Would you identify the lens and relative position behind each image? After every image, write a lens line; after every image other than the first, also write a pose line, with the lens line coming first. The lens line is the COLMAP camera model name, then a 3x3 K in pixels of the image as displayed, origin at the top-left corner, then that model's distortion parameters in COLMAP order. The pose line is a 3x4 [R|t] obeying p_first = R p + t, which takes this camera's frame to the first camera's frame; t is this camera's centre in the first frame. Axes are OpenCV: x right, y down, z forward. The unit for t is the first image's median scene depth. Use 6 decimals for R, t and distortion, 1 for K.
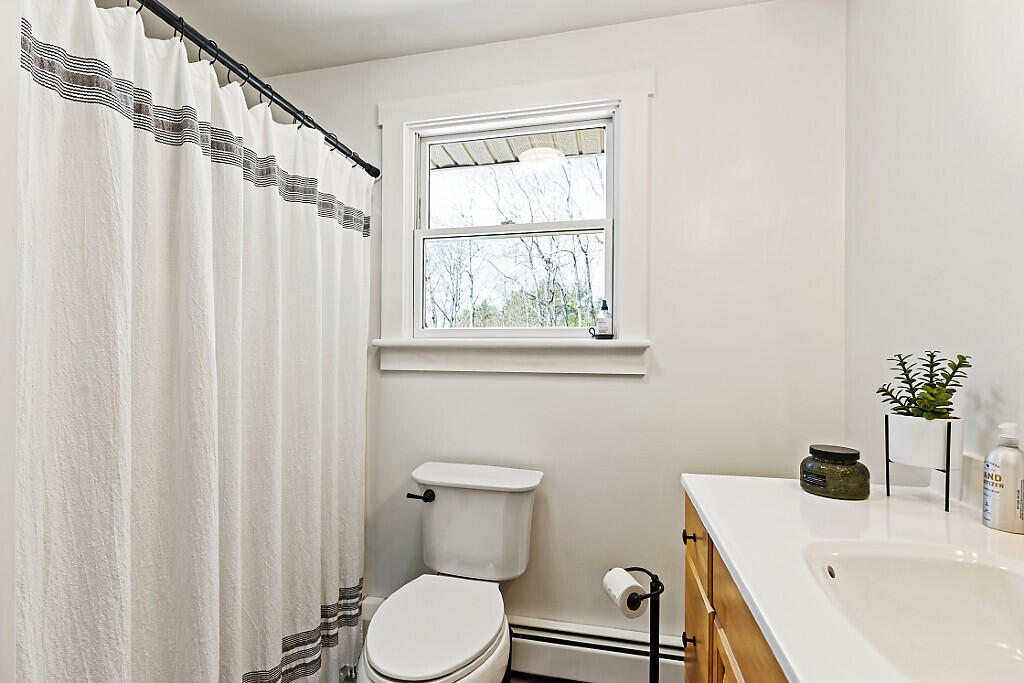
lens RADIAL K [[459.0, 0, 509.8], [0, 459.0, 349.9], [0, 0, 1]] dist [-0.000668, -0.000056]
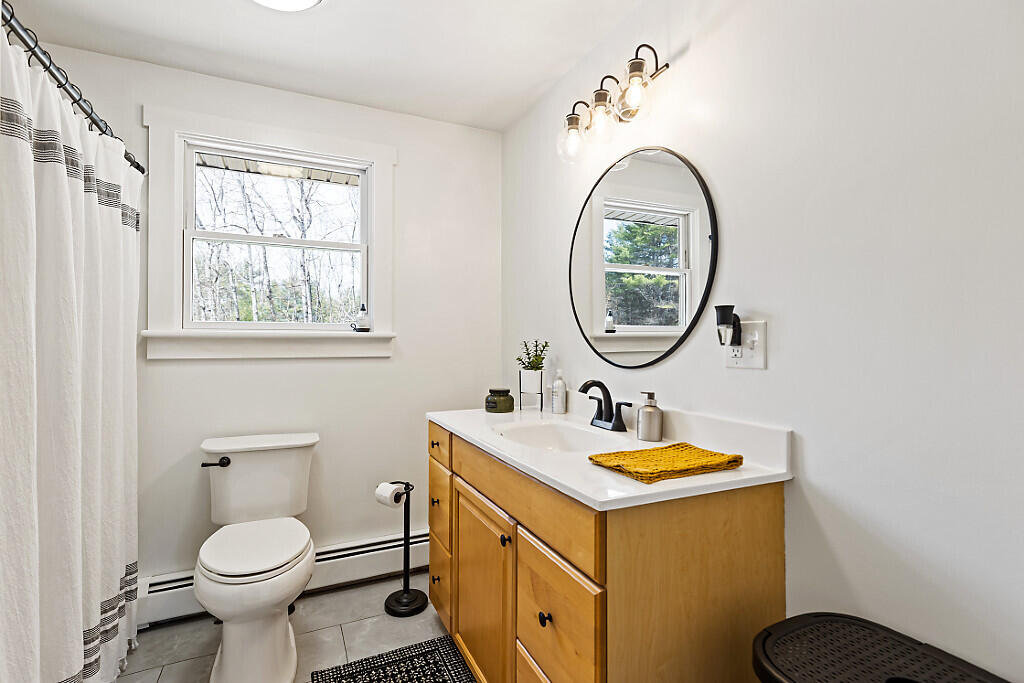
lens RADIAL K [[464.8, 0, 505.7], [0, 464.8, 339.2], [0, 0, 1]] dist [0.001060, -0.000475]
pose [[0.789993, -0.002028, 0.613112, -0.369348], [0.002356, 0.999997, 0.000271, -0.000452], [-0.613111, 0.001230, 0.789996, -0.442179]]
